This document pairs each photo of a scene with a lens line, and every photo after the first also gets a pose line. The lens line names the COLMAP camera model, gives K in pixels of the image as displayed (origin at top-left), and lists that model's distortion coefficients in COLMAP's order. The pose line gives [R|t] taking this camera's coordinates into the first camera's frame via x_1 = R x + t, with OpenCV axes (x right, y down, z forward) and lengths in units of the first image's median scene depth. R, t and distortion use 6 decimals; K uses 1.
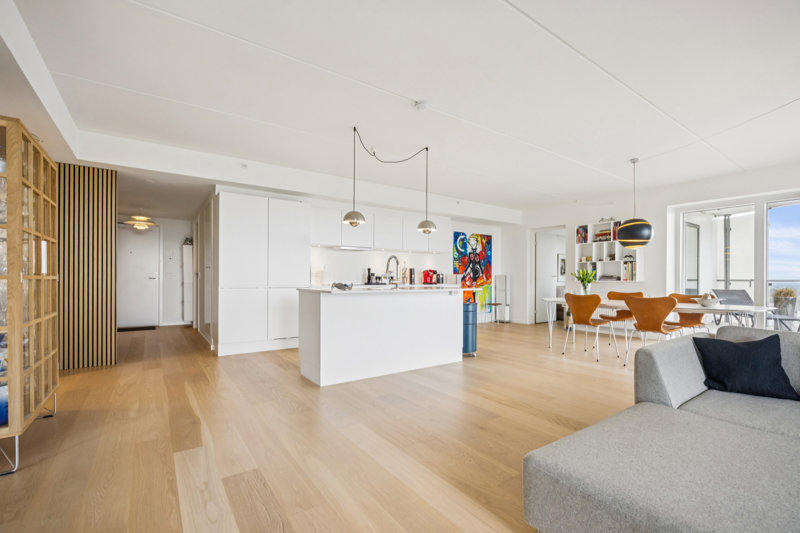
lens RADIAL K [[355.0, 0, 416.3], [0, 355.0, 278.8], [0, 0, 1]] dist [0.024406, 0.000284]
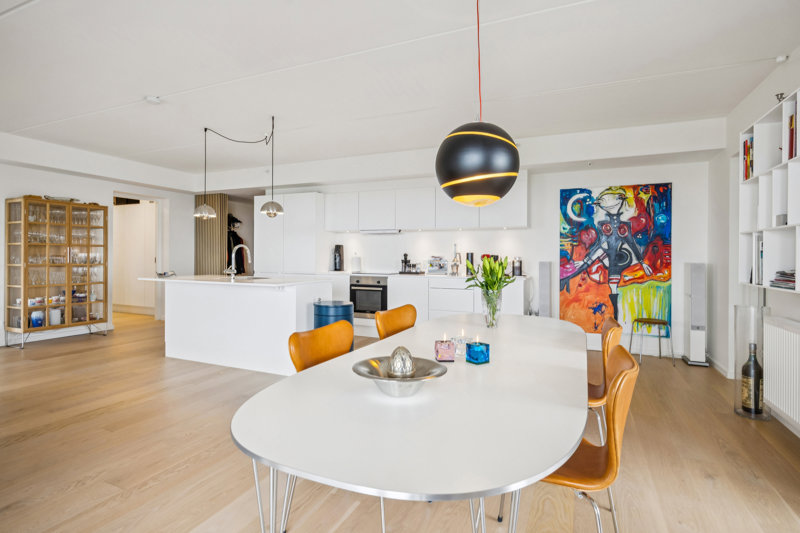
lens RADIAL K [[396.6, 0, 398.1], [0, 396.6, 264.4], [0, 0, 1]] dist [-0.002197, -0.000258]
pose [[0.486157, 0.018582, -0.873674, 0.537430], [-0.003530, 0.999808, 0.019300, -0.018246], [0.873864, -0.006299, 0.486129, 0.420001]]
